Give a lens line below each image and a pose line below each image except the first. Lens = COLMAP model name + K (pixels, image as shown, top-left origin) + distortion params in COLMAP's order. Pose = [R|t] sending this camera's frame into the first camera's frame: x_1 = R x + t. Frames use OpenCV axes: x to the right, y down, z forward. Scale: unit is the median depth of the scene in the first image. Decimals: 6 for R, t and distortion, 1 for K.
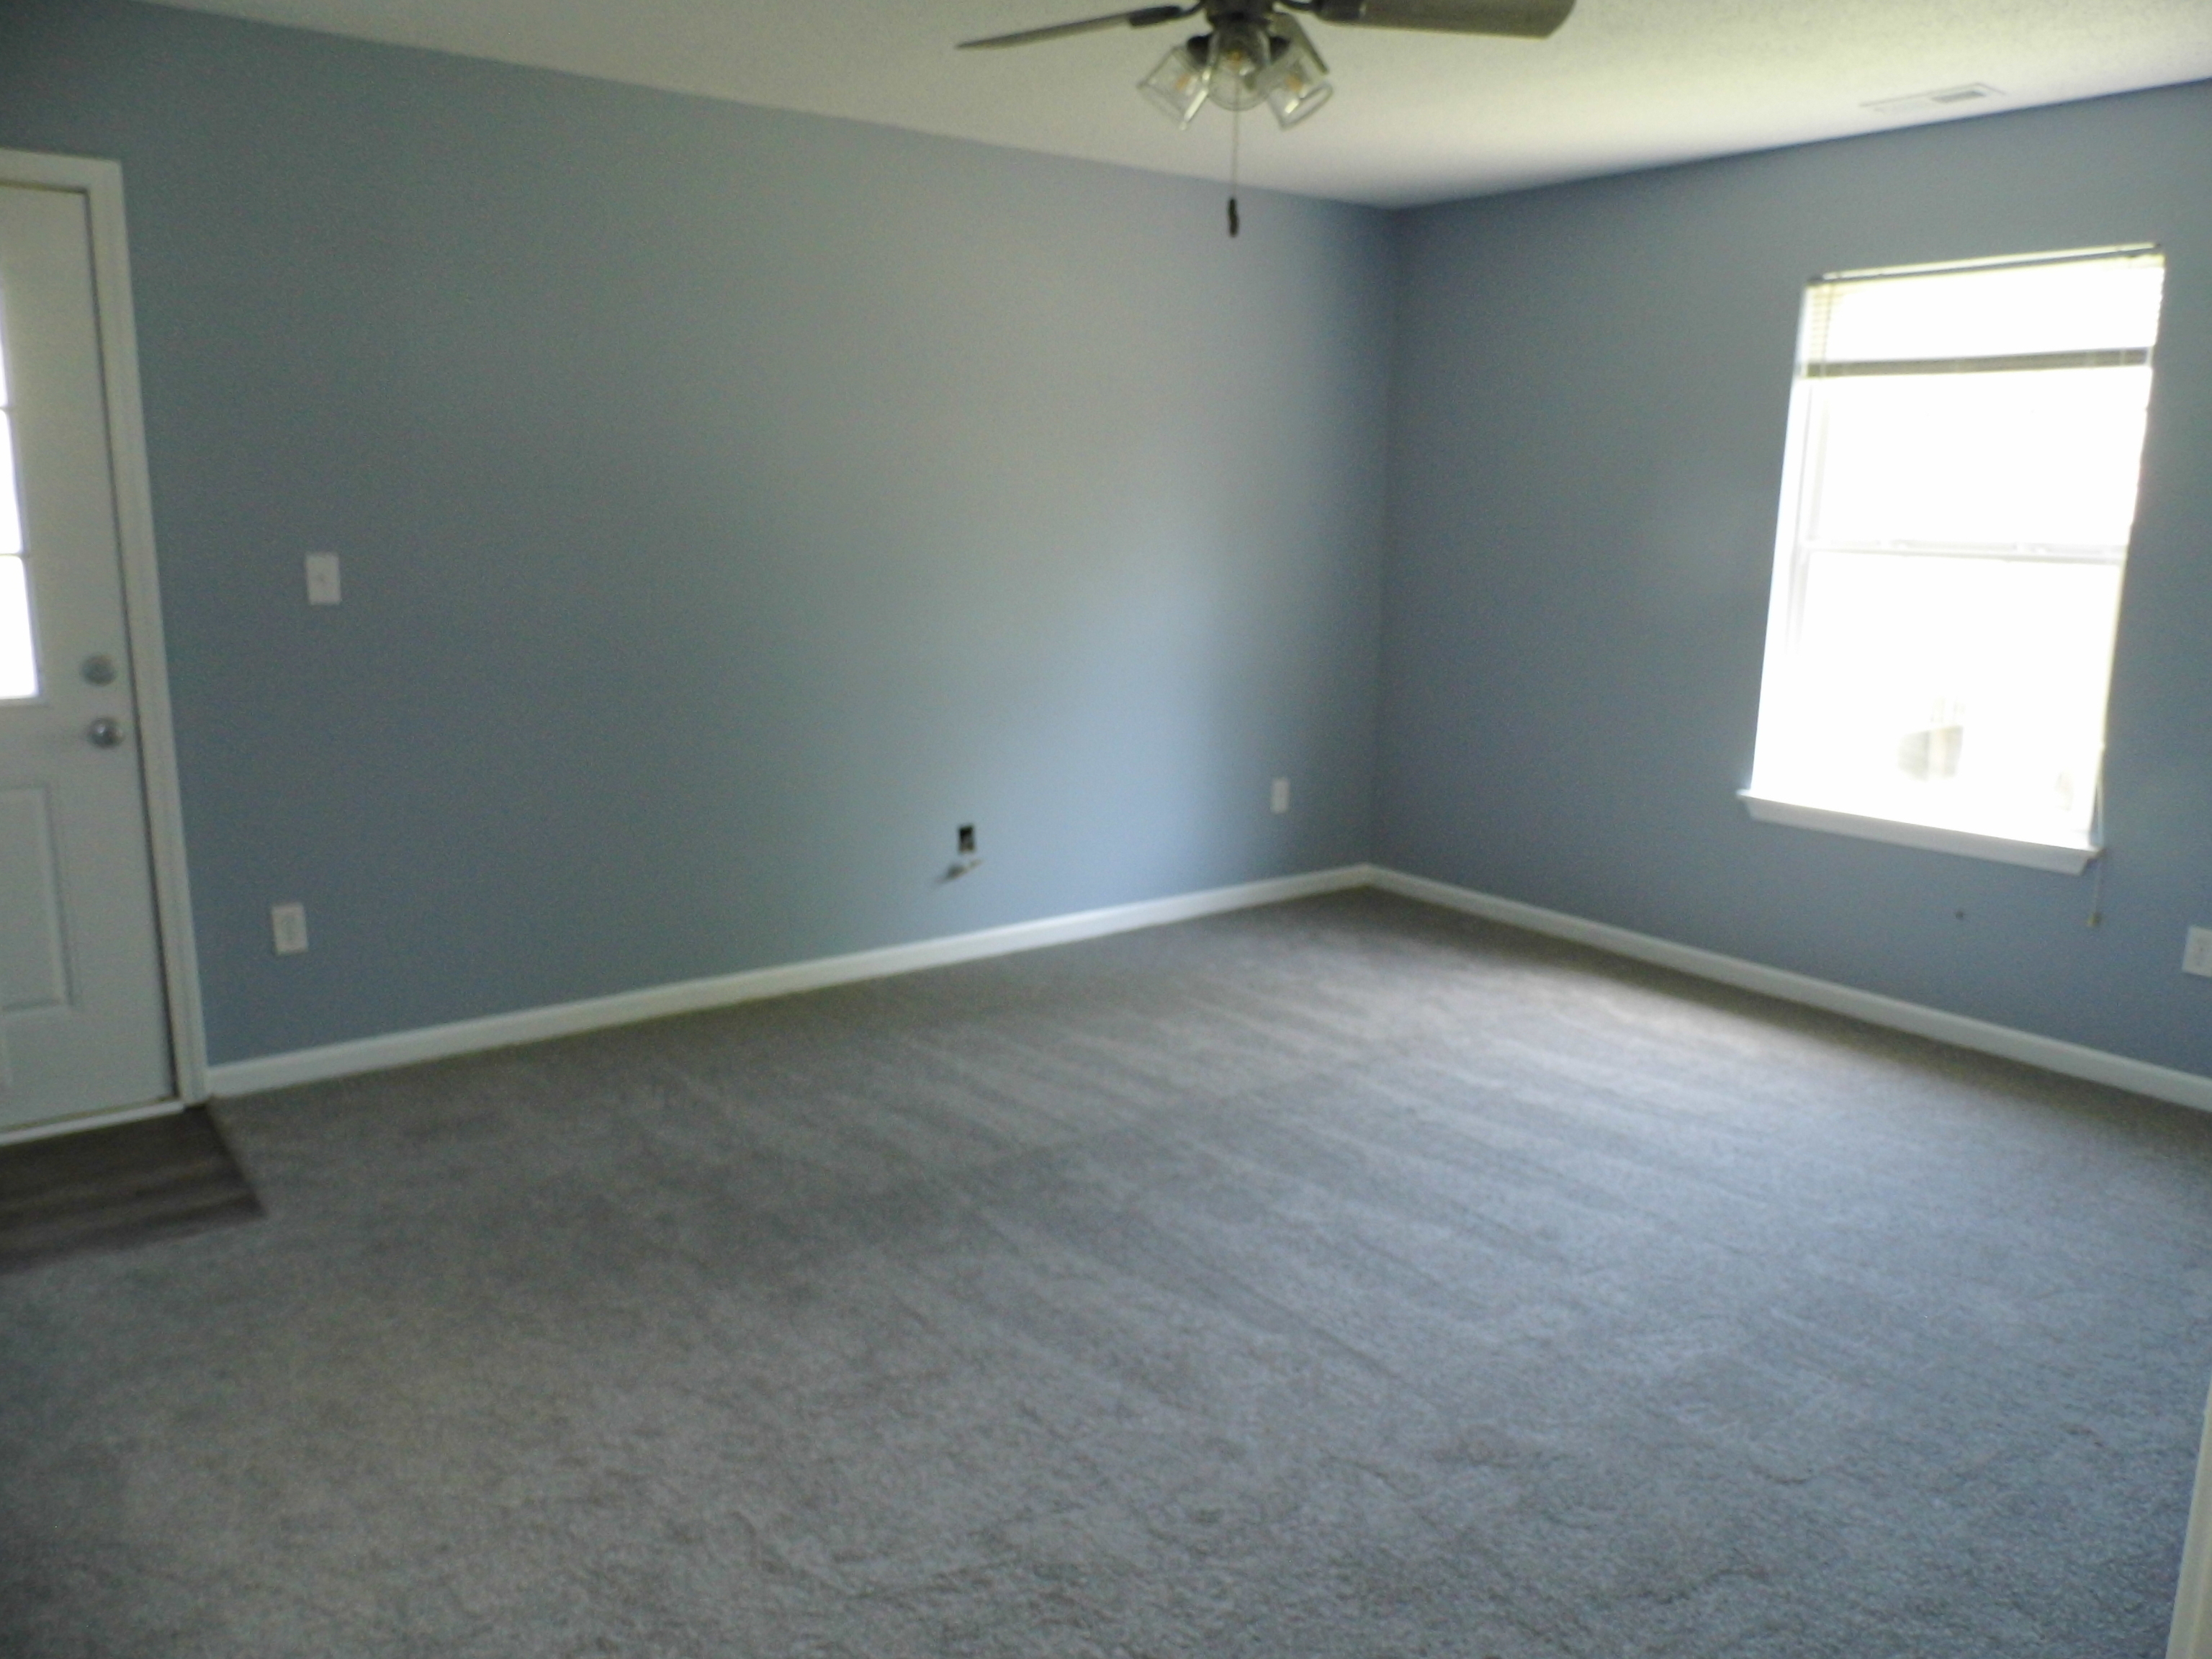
lens RADIAL K [[1635.5, 0, 1121.7], [0, 1635.5, 828.5], [0, 0, 1]] dist [-0.004328, -0.002317]
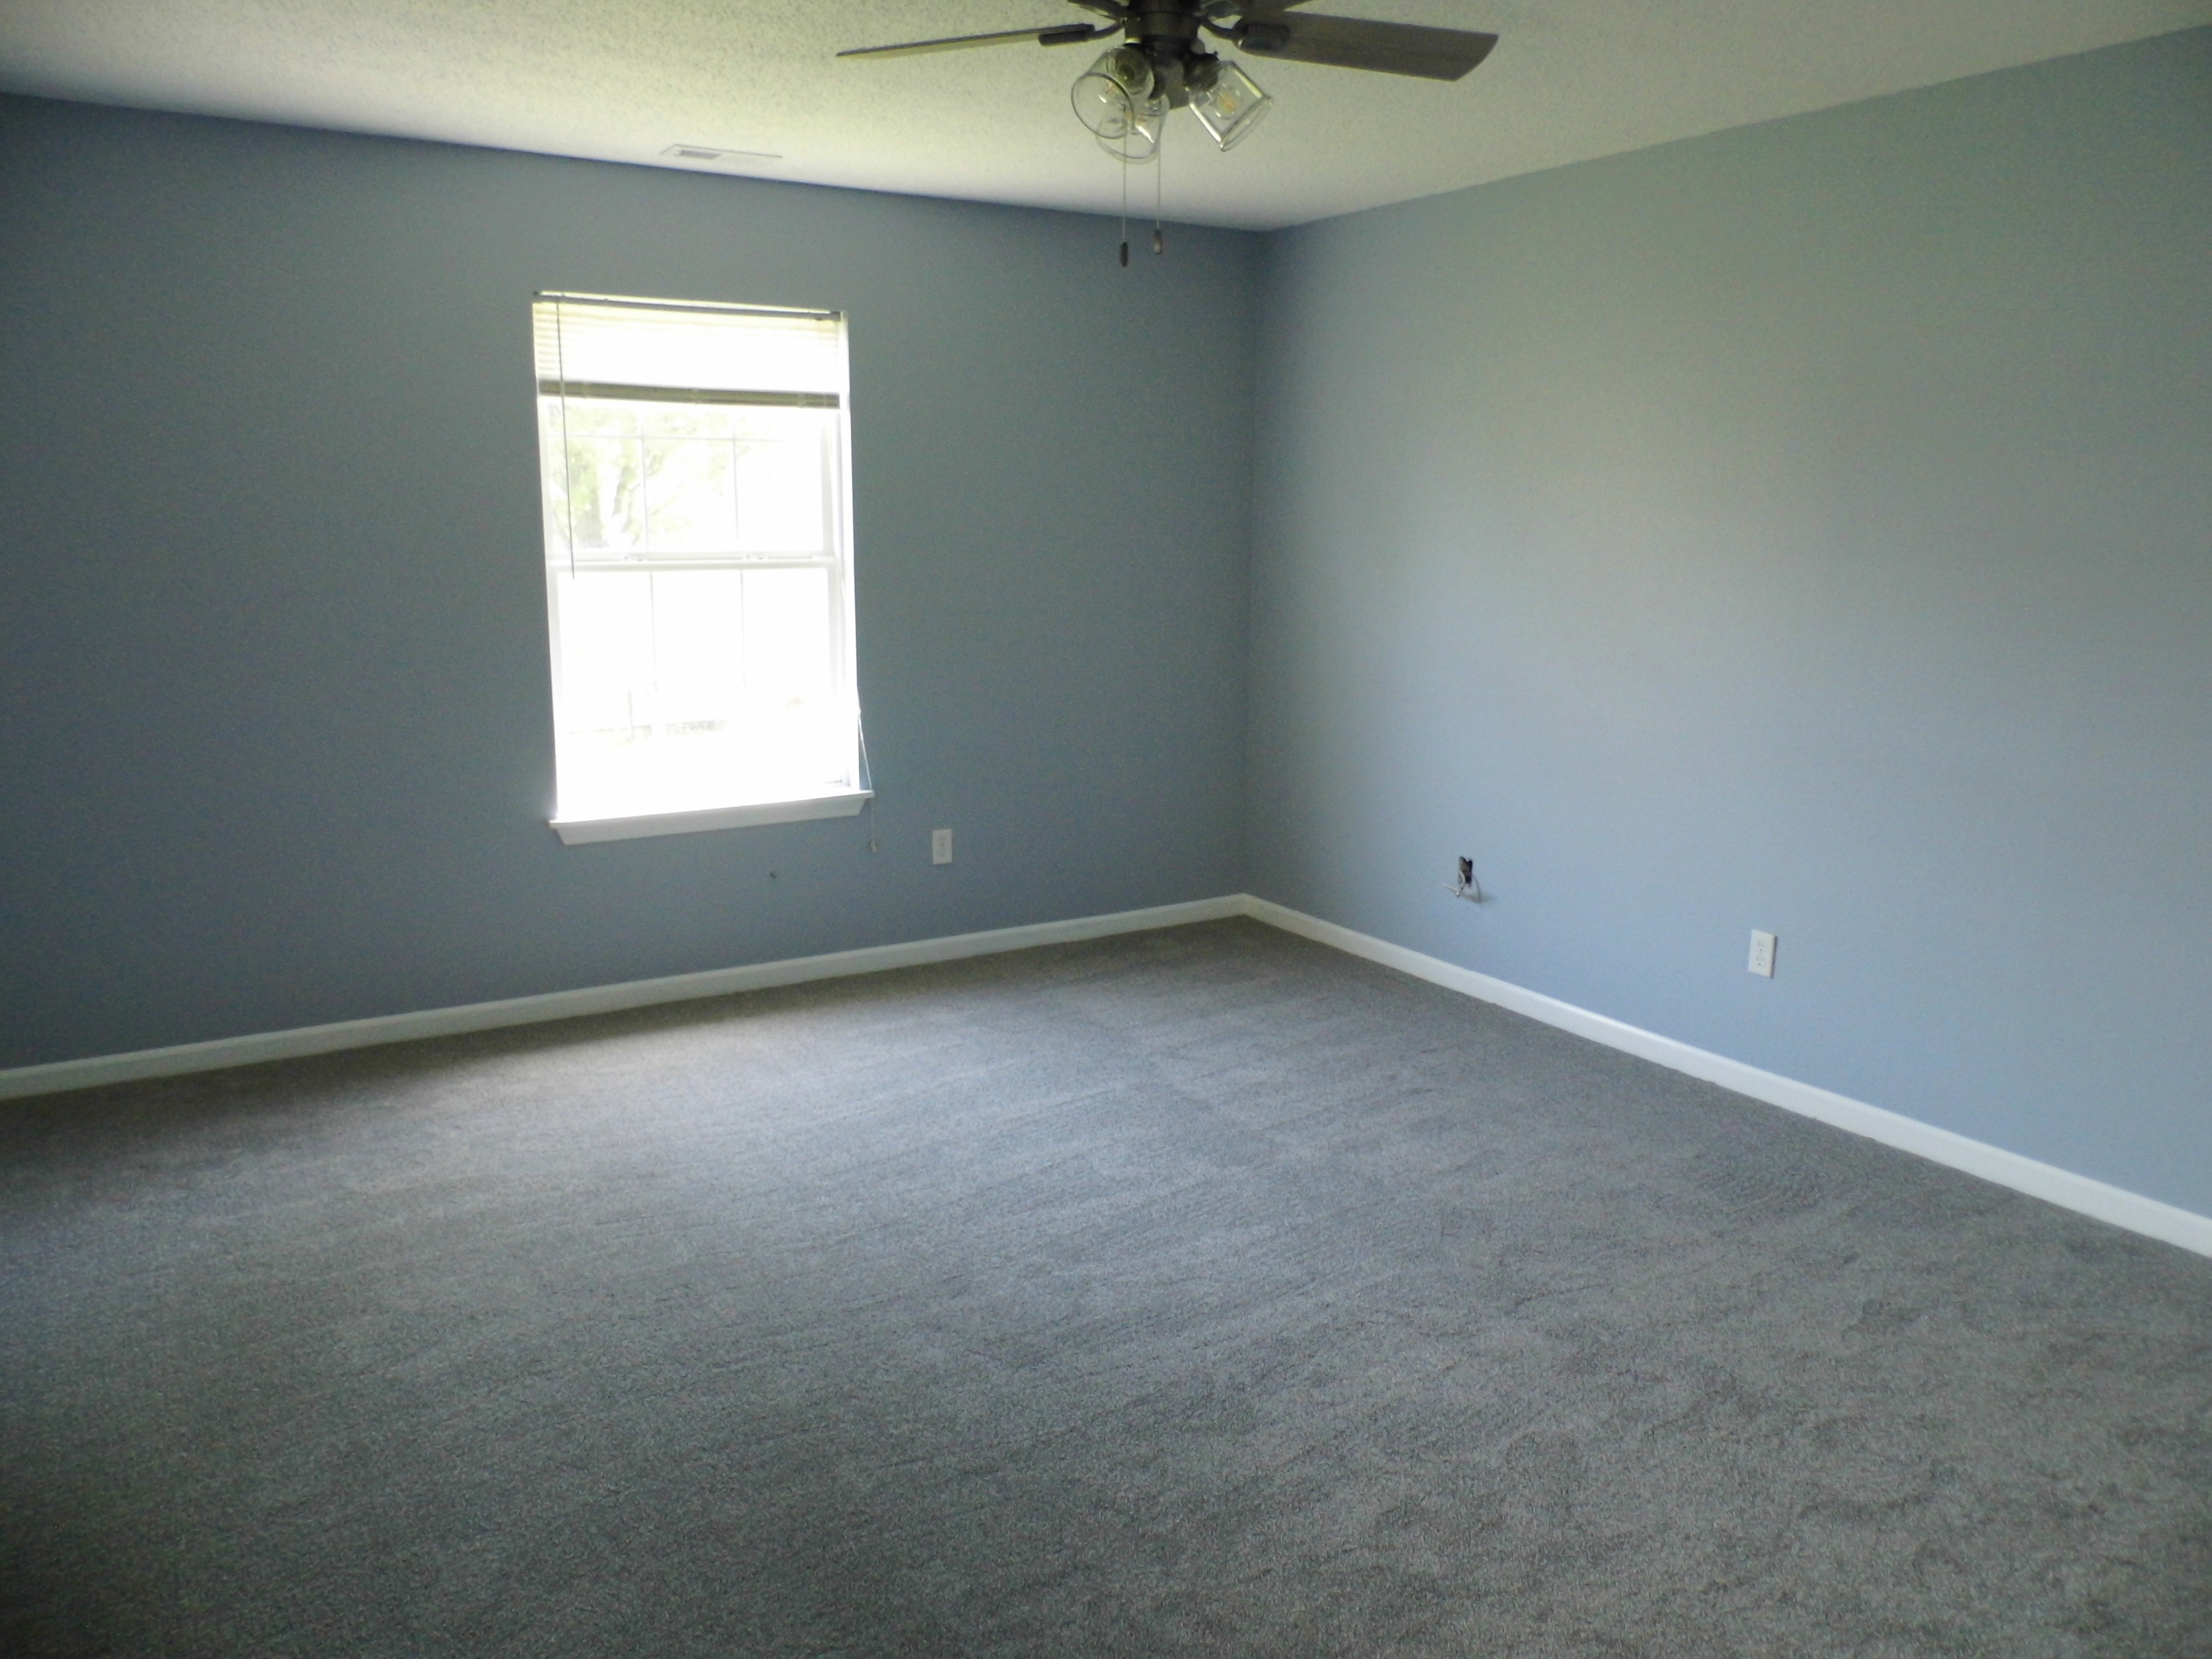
lens RADIAL K [[1635.5, 0, 1121.7], [0, 1635.5, 828.5], [0, 0, 1]] dist [-0.004328, -0.002317]
pose [[0.142078, -0.219246, 0.965270, -0.545499], [0.186134, 0.963684, 0.191489, -0.150336], [-0.972198, 0.152463, 0.177727, 0.534063]]
